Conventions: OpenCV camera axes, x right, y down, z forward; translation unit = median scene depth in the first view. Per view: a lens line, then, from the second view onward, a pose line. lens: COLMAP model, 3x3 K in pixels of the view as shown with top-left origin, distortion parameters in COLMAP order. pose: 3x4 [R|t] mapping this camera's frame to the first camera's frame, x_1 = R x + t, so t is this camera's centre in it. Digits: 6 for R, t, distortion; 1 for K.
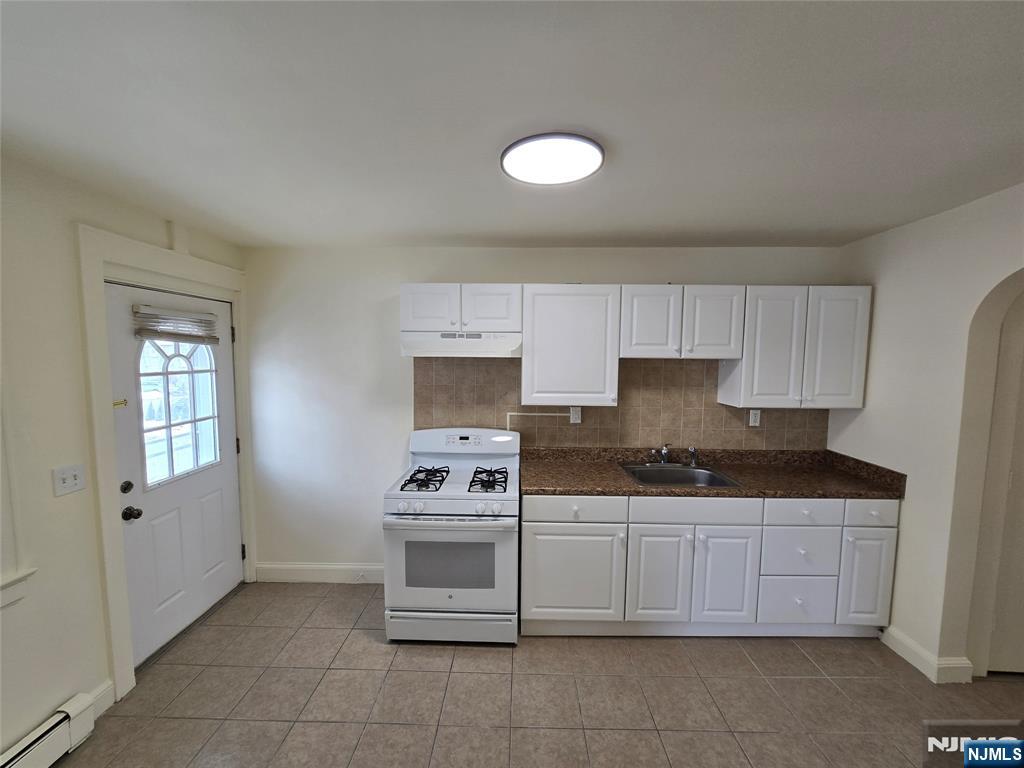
lens RADIAL K [[418.1, 0, 511.5], [0, 418.1, 386.4], [0, 0, 1]] dist [-0.000814, 0.000011]
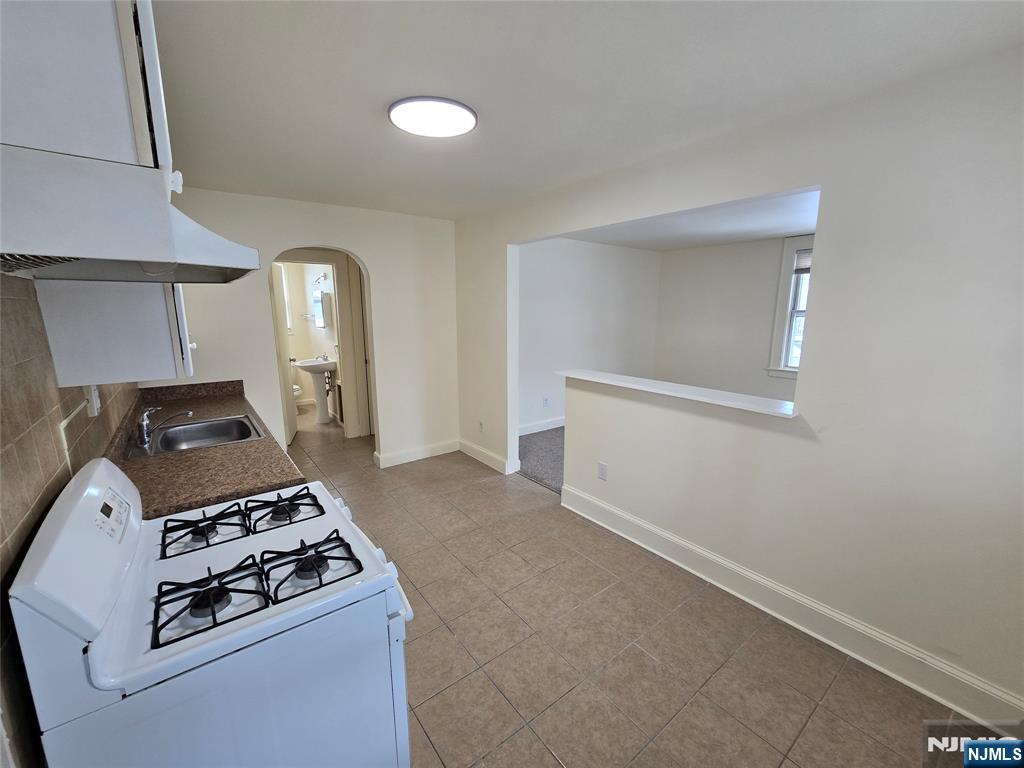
lens RADIAL K [[418.1, 0, 511.5], [0, 418.1, 386.4], [0, 0, 1]] dist [-0.000814, 0.000011]
pose [[-0.624815, -0.149211, 0.766383, -0.663190], [0.058446, 0.969877, 0.236480, -0.044789], [-0.778582, 0.192548, -0.597273, 1.061319]]
